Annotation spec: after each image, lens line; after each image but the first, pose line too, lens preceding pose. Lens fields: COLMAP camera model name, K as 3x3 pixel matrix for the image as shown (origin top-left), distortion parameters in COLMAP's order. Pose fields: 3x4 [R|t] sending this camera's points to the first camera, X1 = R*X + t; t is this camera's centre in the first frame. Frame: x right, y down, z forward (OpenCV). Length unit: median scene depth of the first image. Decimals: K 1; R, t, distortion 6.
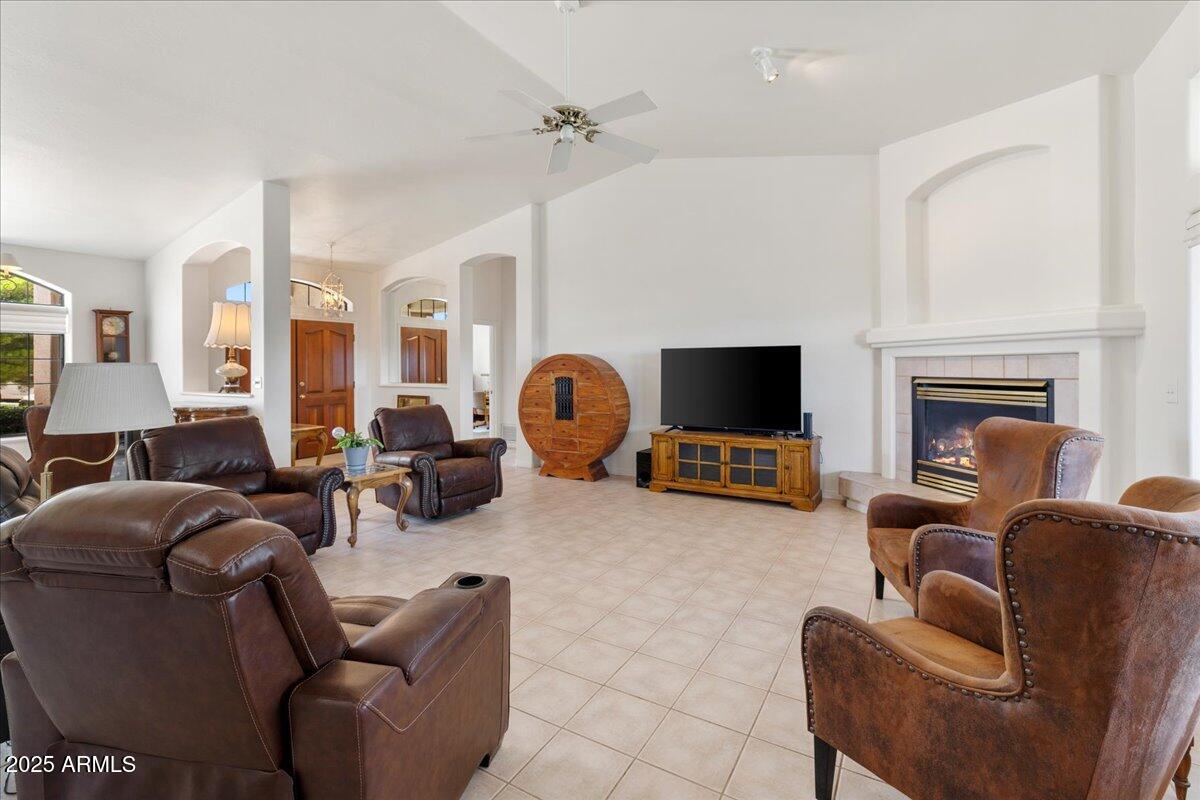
lens RADIAL K [[543.9, 0, 593.0], [0, 543.9, 371.3], [0, 0, 1]] dist [0.001281, 0.000506]
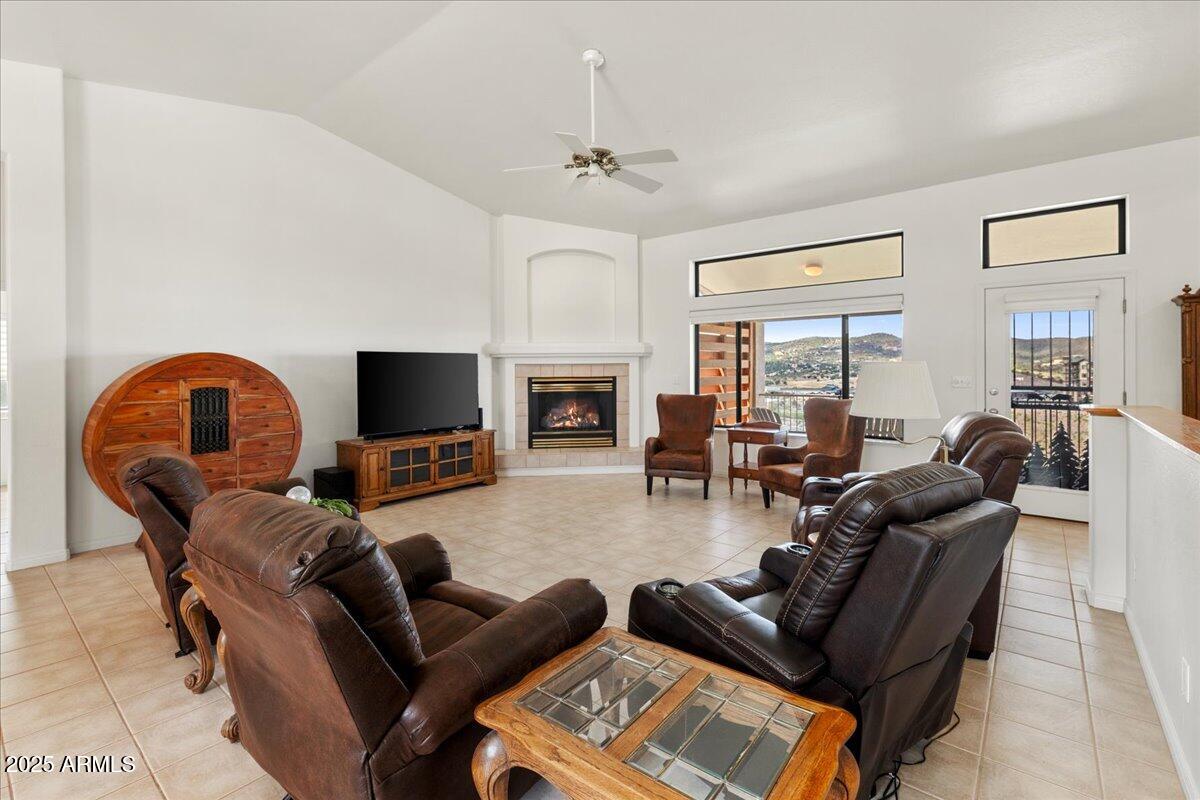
lens RADIAL K [[543.9, 0, 593.0], [0, 543.9, 371.3], [0, 0, 1]] dist [0.001281, 0.000506]
pose [[0.156614, -0.001890, 0.987658, -0.806805], [0.013658, 0.999907, -0.000252, -0.003606], [-0.987565, 0.013529, 0.156625, 0.556308]]
